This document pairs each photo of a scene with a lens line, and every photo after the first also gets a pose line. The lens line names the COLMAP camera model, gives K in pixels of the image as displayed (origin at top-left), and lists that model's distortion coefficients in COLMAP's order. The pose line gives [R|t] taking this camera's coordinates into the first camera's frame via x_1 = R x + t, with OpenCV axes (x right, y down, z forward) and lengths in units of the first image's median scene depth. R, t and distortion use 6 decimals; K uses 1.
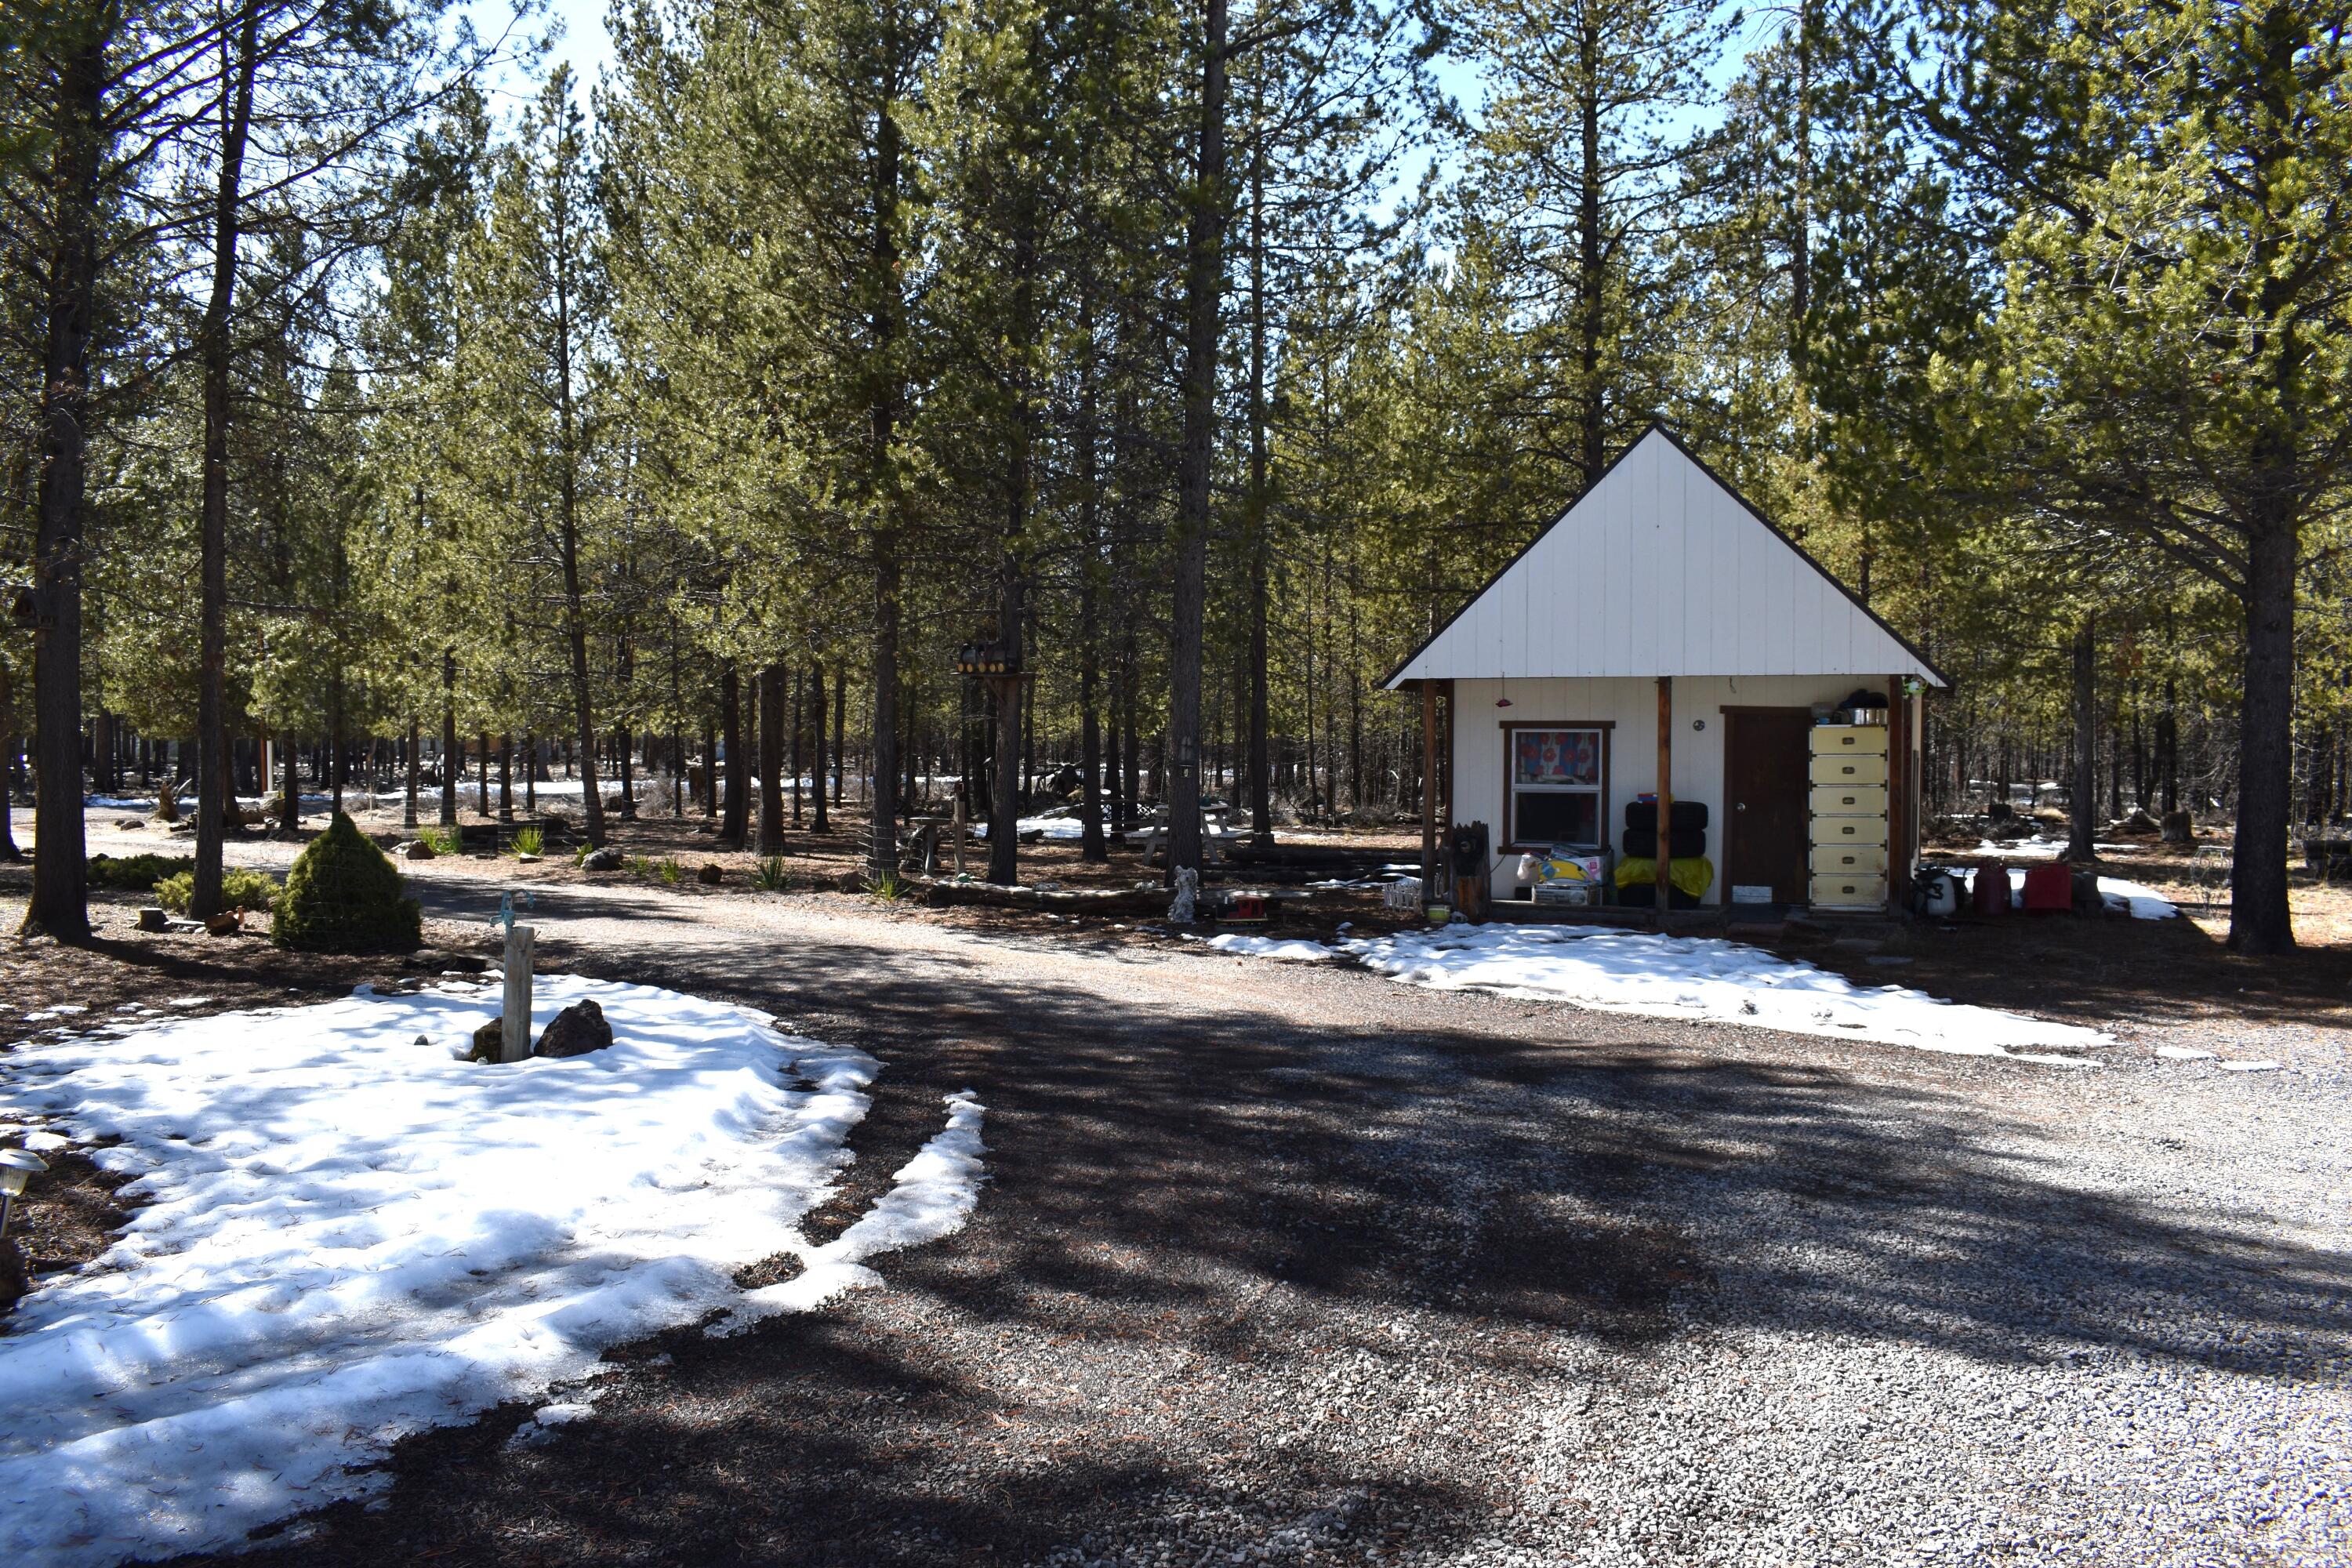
lens RADIAL K [[1845.5, 0, 1176.0], [0, 1845.5, 784.0], [0, 0, 1]] dist [-0.096170, -0.000061]
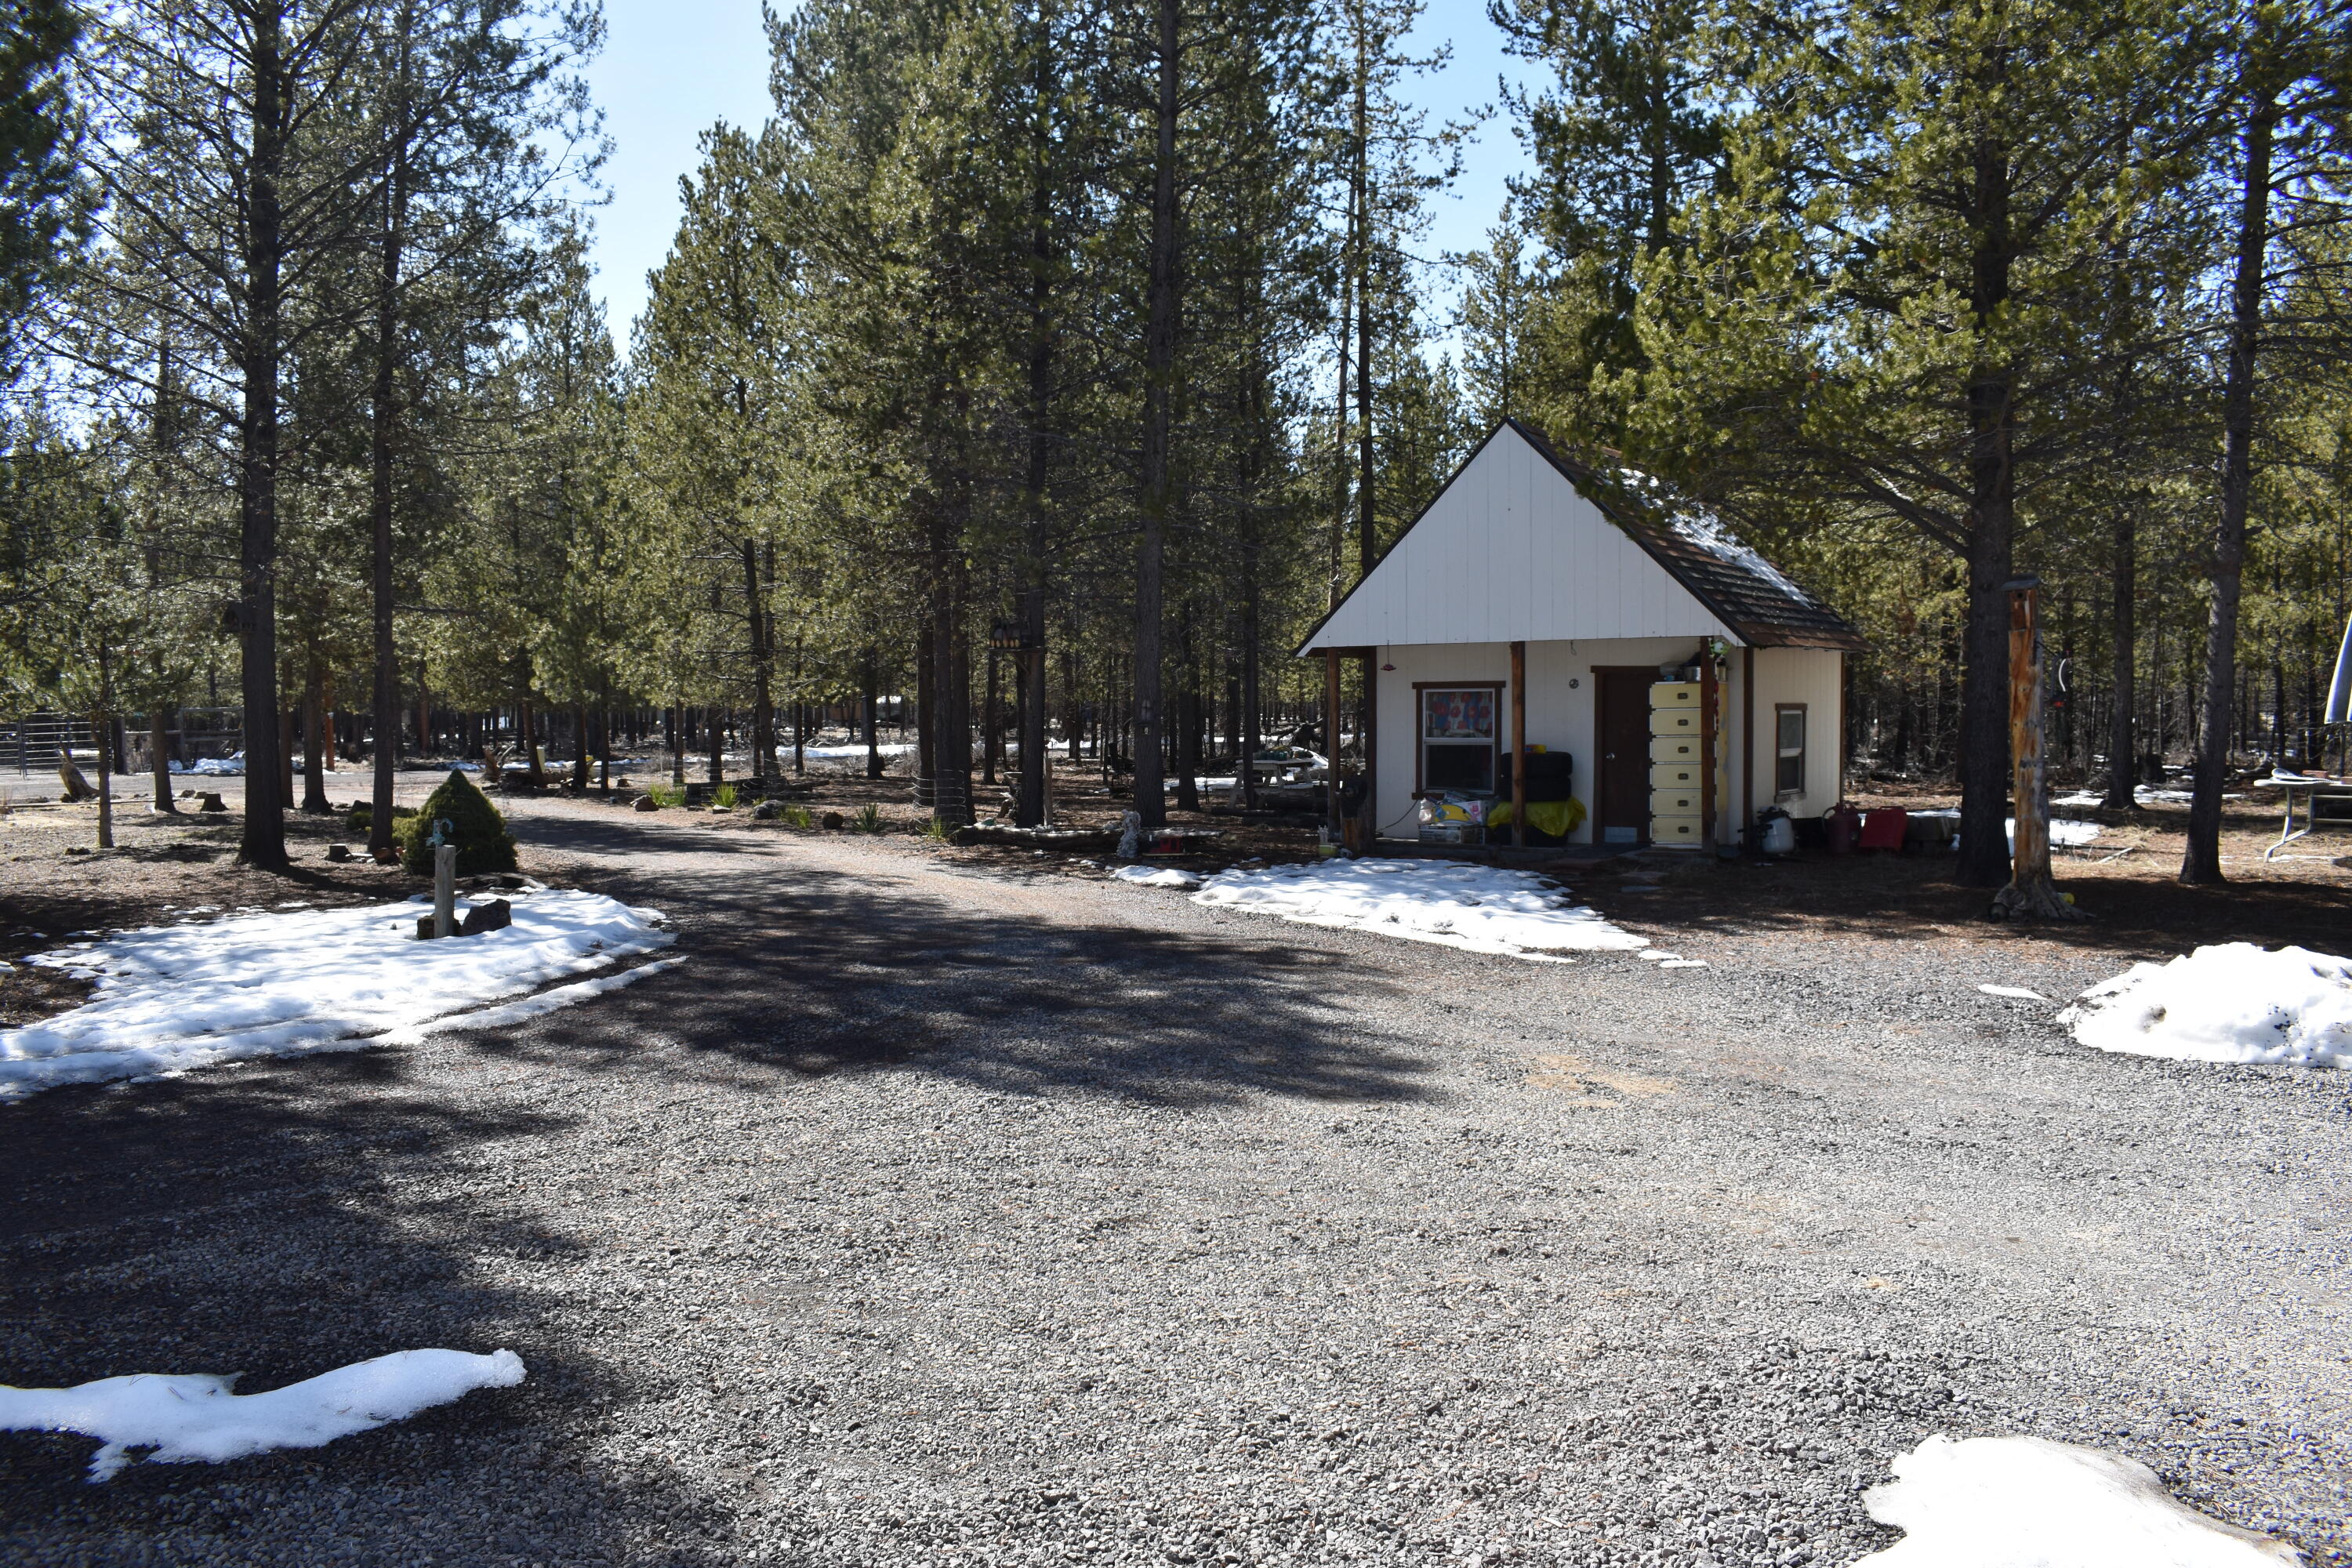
lens RADIAL K [[1845.5, 0, 1176.0], [0, 1845.5, 784.0], [0, 0, 1]] dist [-0.096170, -0.000061]
pose [[0.977315, -0.005124, -0.211731, 0.287210], [0.009635, 0.999748, 0.020277, 0.004279], [0.211574, -0.021856, 0.977118, -0.152505]]
